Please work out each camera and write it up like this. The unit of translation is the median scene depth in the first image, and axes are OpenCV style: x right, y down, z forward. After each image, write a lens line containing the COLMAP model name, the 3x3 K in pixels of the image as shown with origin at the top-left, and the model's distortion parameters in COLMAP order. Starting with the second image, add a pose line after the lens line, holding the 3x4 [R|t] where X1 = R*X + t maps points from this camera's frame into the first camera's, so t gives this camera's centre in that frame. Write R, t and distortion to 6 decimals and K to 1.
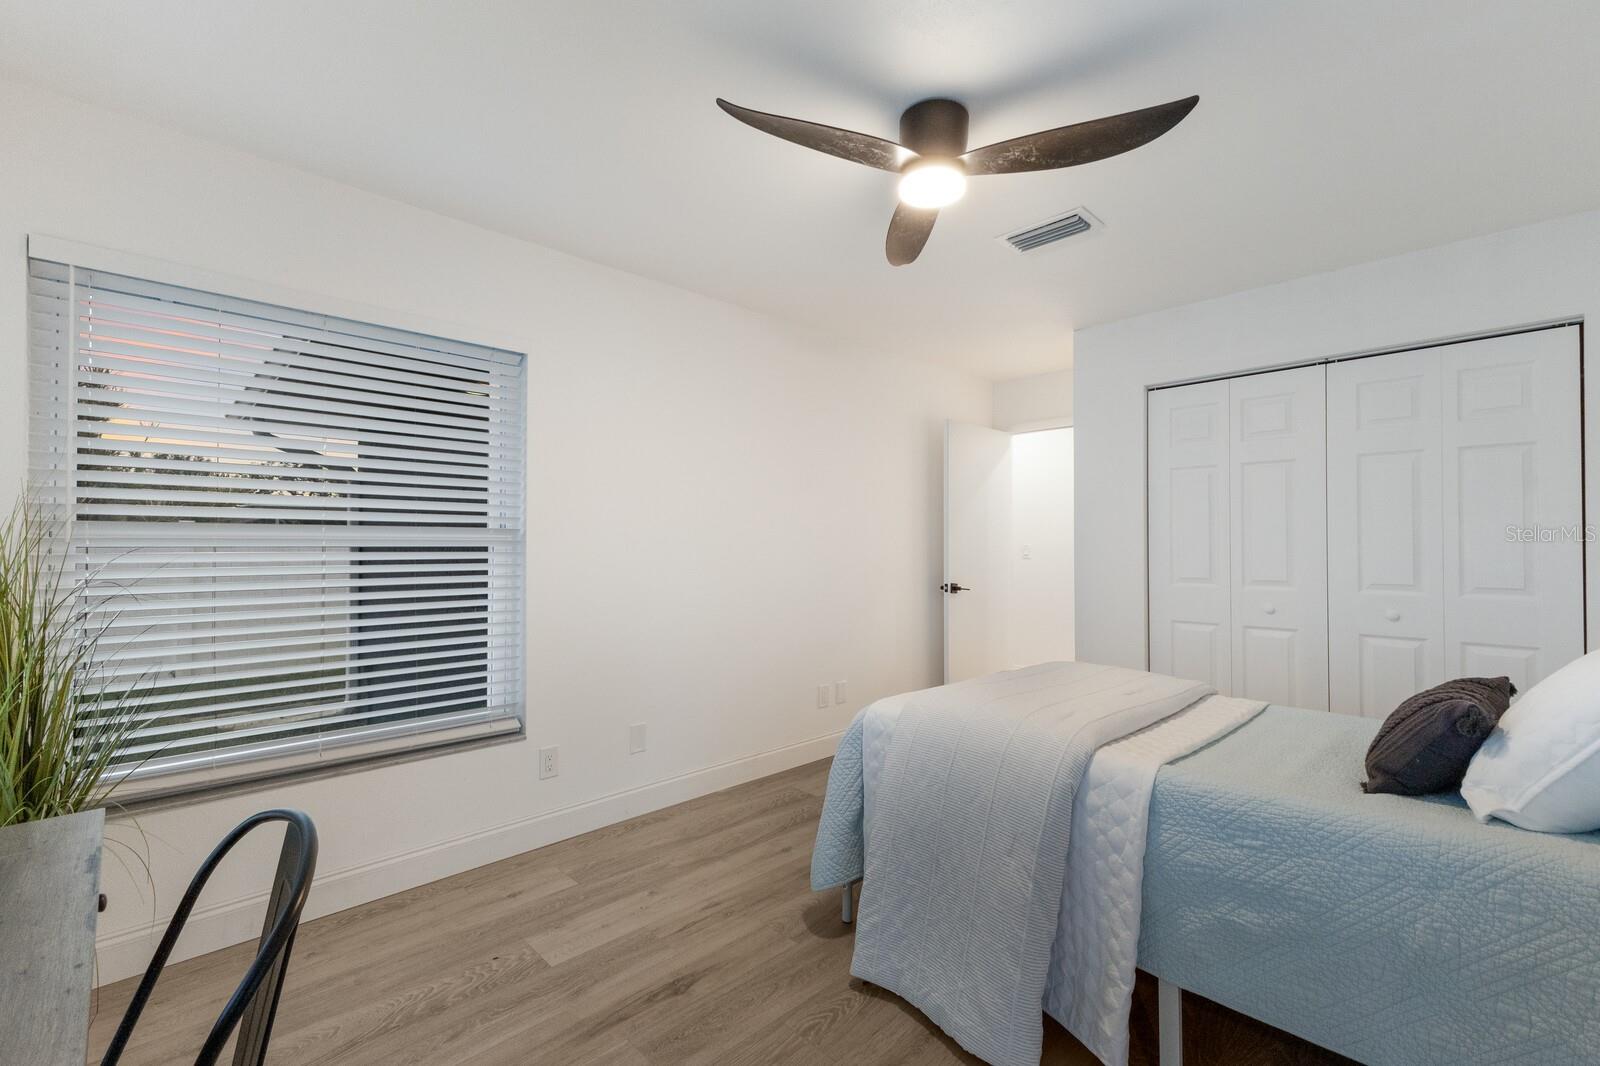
lens RADIAL K [[684.8, 0, 799.5], [0, 684.8, 524.3], [0, 0, 1]] dist [0.004295, -0.000105]
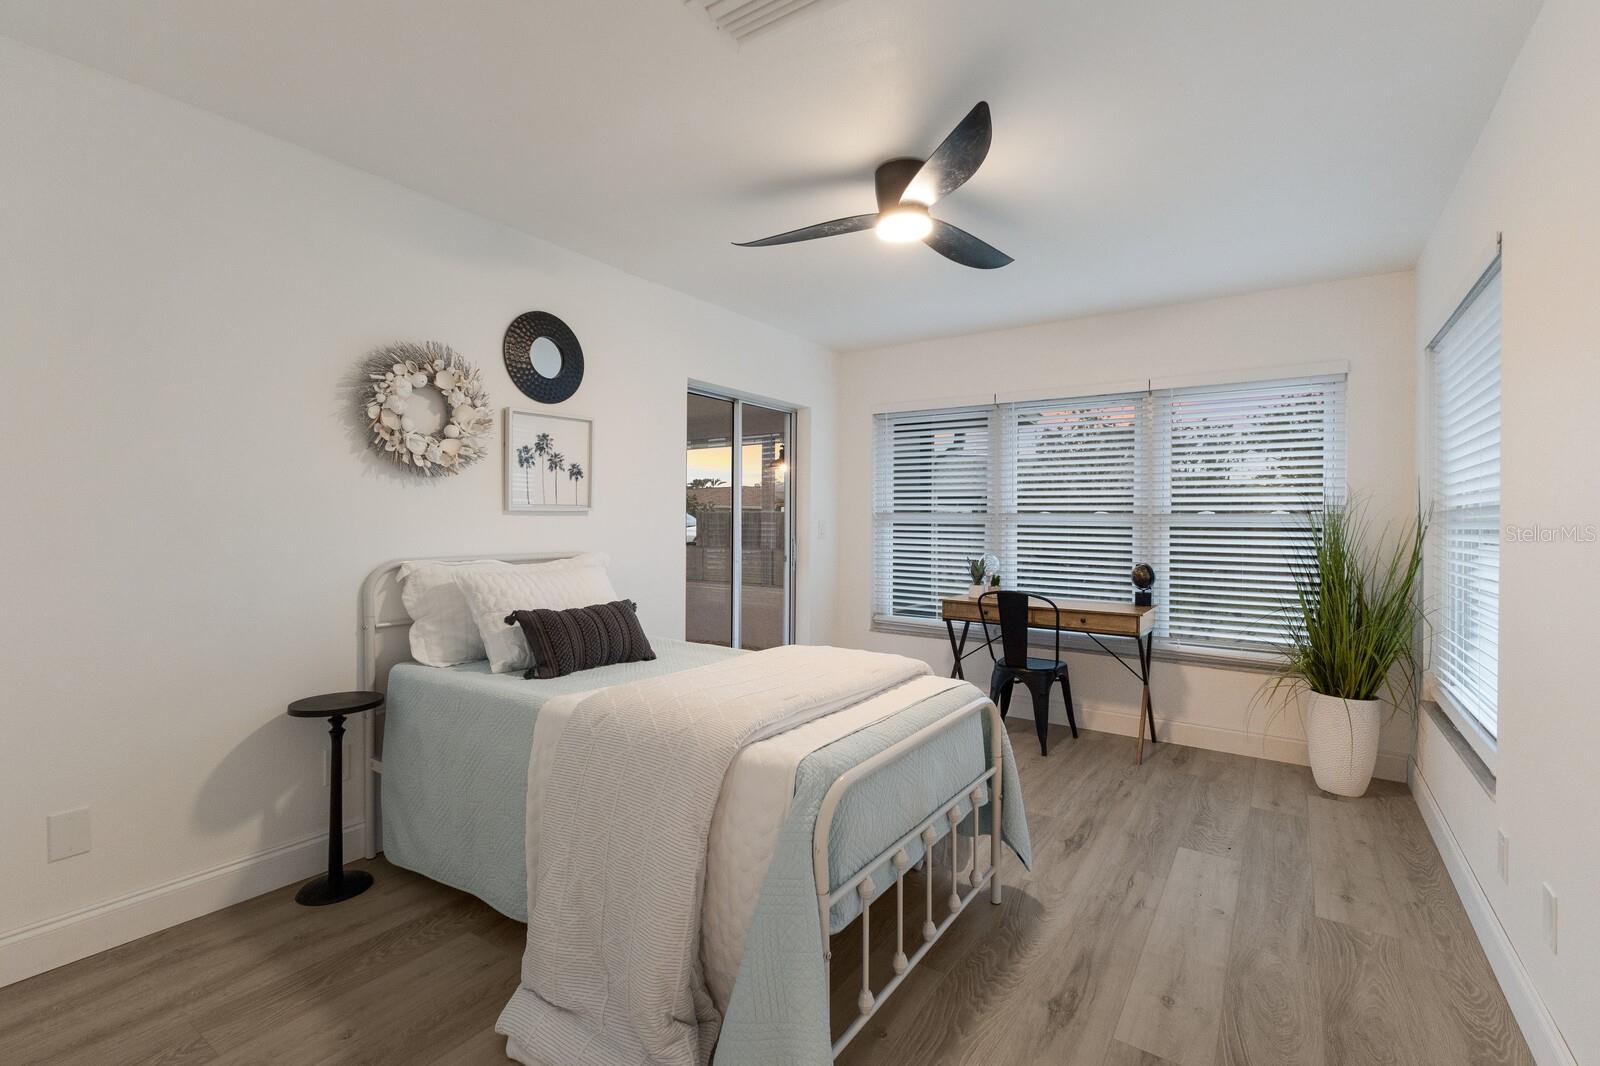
lens RADIAL K [[684.8, 0, 799.5], [0, 684.8, 524.3], [0, 0, 1]] dist [0.004295, -0.000105]
pose [[-0.978767, -0.006627, -0.204867, 0.562769], [-0.002333, 0.999773, -0.021193, 0.056192], [0.204961, -0.020266, -0.978560, 1.954787]]
